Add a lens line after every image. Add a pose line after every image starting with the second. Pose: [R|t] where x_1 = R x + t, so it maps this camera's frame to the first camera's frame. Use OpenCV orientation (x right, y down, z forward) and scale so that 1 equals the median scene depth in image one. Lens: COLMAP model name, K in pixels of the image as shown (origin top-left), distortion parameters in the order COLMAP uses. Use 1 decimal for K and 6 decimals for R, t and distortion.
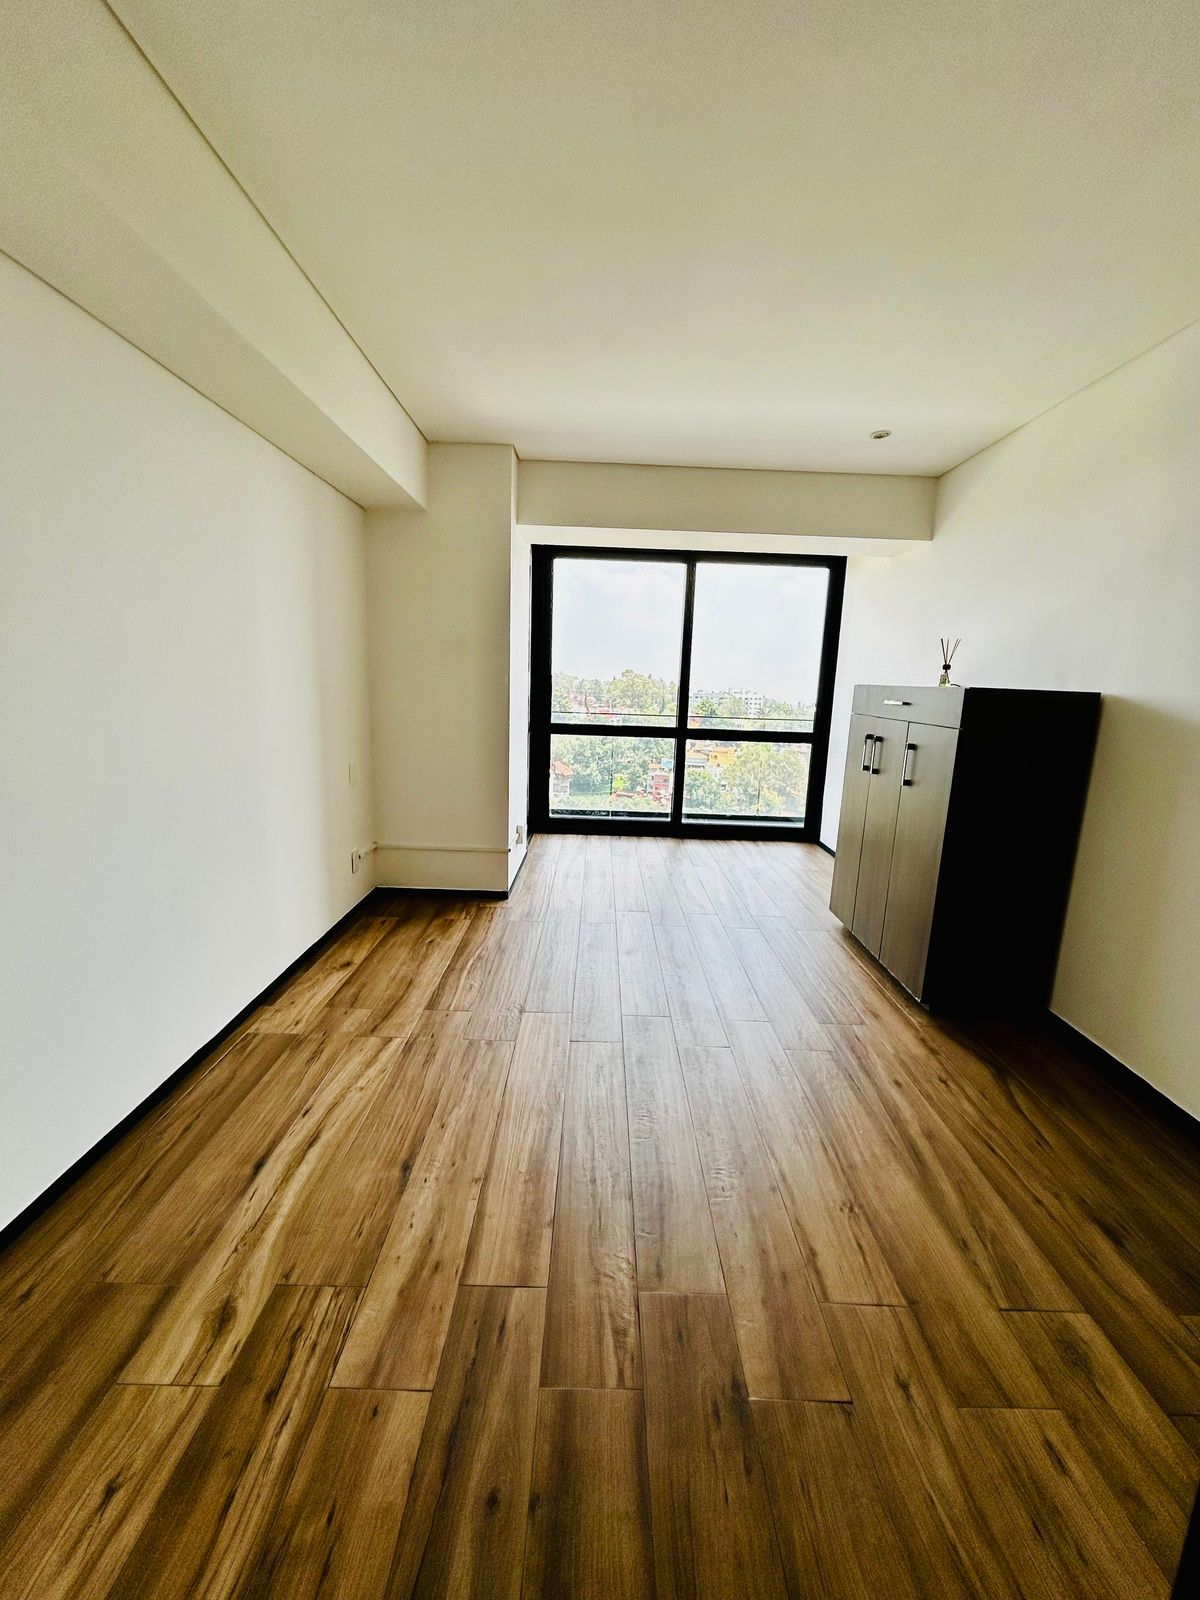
lens RADIAL K [[646.7, 0, 611.6], [0, 646.7, 803.0], [0, 0, 1]] dist [-0.009577, 0.001215]
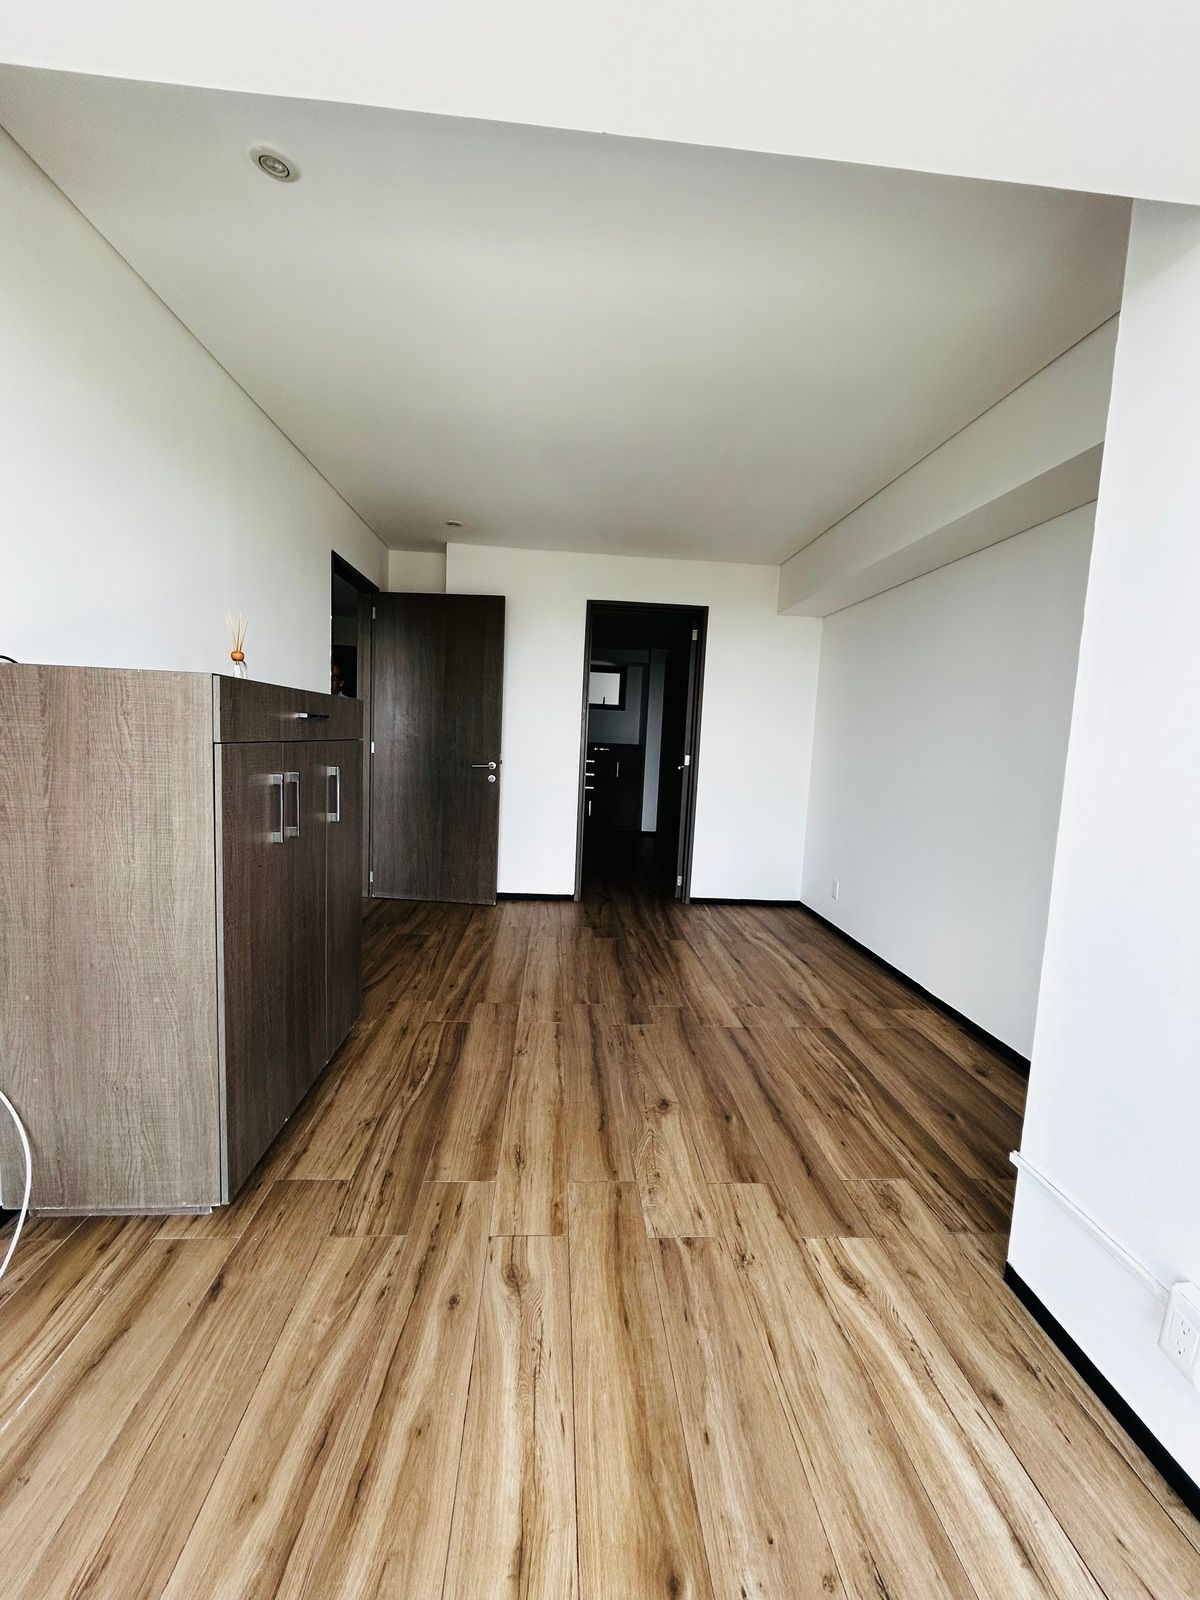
lens RADIAL K [[646.7, 0, 602.2], [0, 646.7, 801.1], [0, 0, 1]] dist [-0.009577, 0.001215]
pose [[-0.995022, -0.076094, -0.064350, 0.257378], [-0.091385, 0.954279, 0.284605, -0.426739], [0.039751, 0.289069, -0.956483, 2.467604]]
